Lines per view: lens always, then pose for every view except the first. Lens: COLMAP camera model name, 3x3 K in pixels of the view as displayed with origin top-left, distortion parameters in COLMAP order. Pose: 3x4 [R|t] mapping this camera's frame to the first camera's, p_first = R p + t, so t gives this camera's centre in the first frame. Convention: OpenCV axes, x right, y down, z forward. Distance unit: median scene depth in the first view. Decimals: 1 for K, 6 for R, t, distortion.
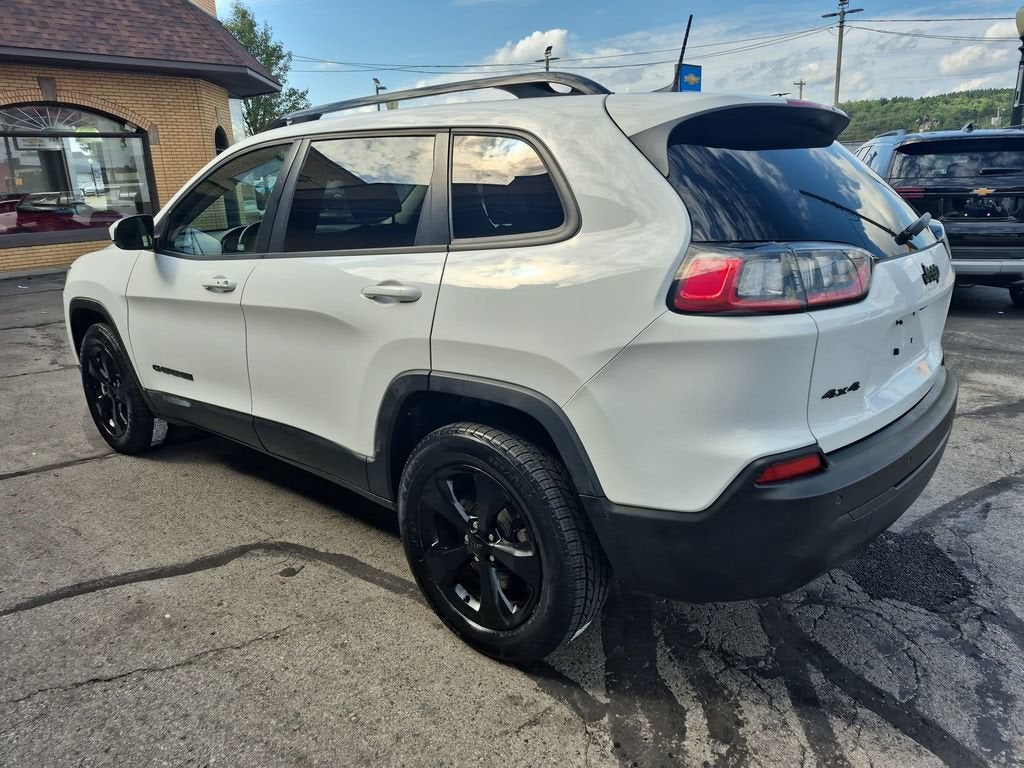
lens RADIAL K [[716.9, 0, 509.4], [0, 716.9, 377.7], [0, 0, 1]] dist [0.052507, -0.041354]
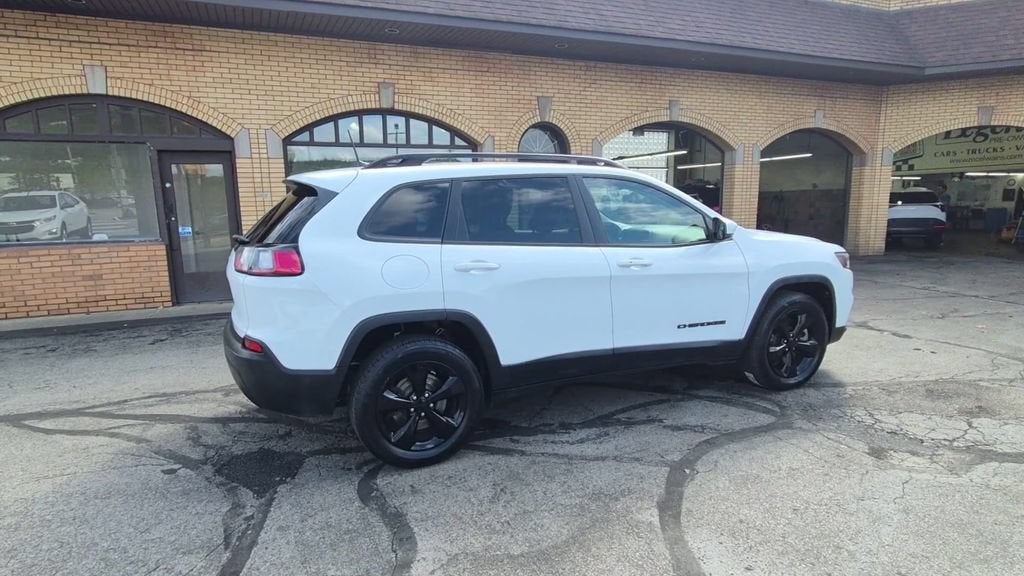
lens RADIAL K [[584.9, 0, 493.2], [0, 584.9, 297.7], [0, 0, 1]] dist [0.004561, 0.000101]
pose [[-0.441746, 0.194391, -0.875827, 0.899037], [-0.202077, 0.929596, 0.308248, -0.369985], [0.874086, 0.313152, -0.371363, 1.197734]]
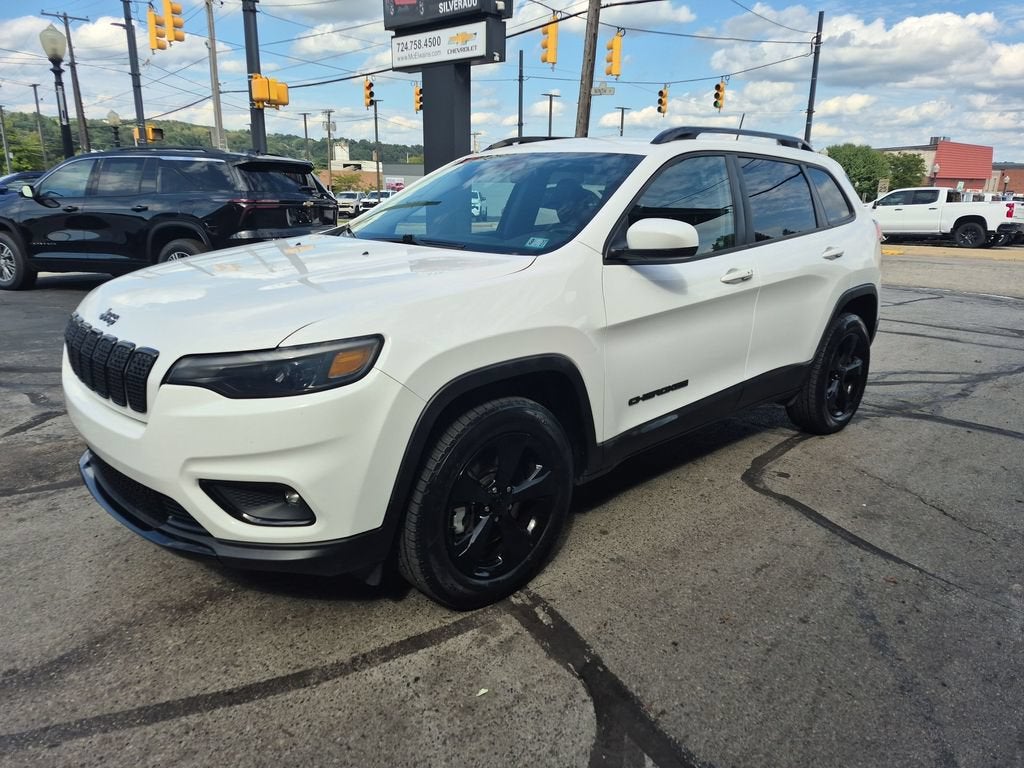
lens RADIAL K [[716.9, 0, 522.6], [0, 716.9, 375.3], [0, 0, 1]] dist [0.052507, -0.041354]
pose [[0.070495, -0.220824, 0.972763, -1.111148], [0.241935, 0.949856, 0.198091, -0.203883], [-0.967728, 0.221381, 0.120385, 0.873205]]
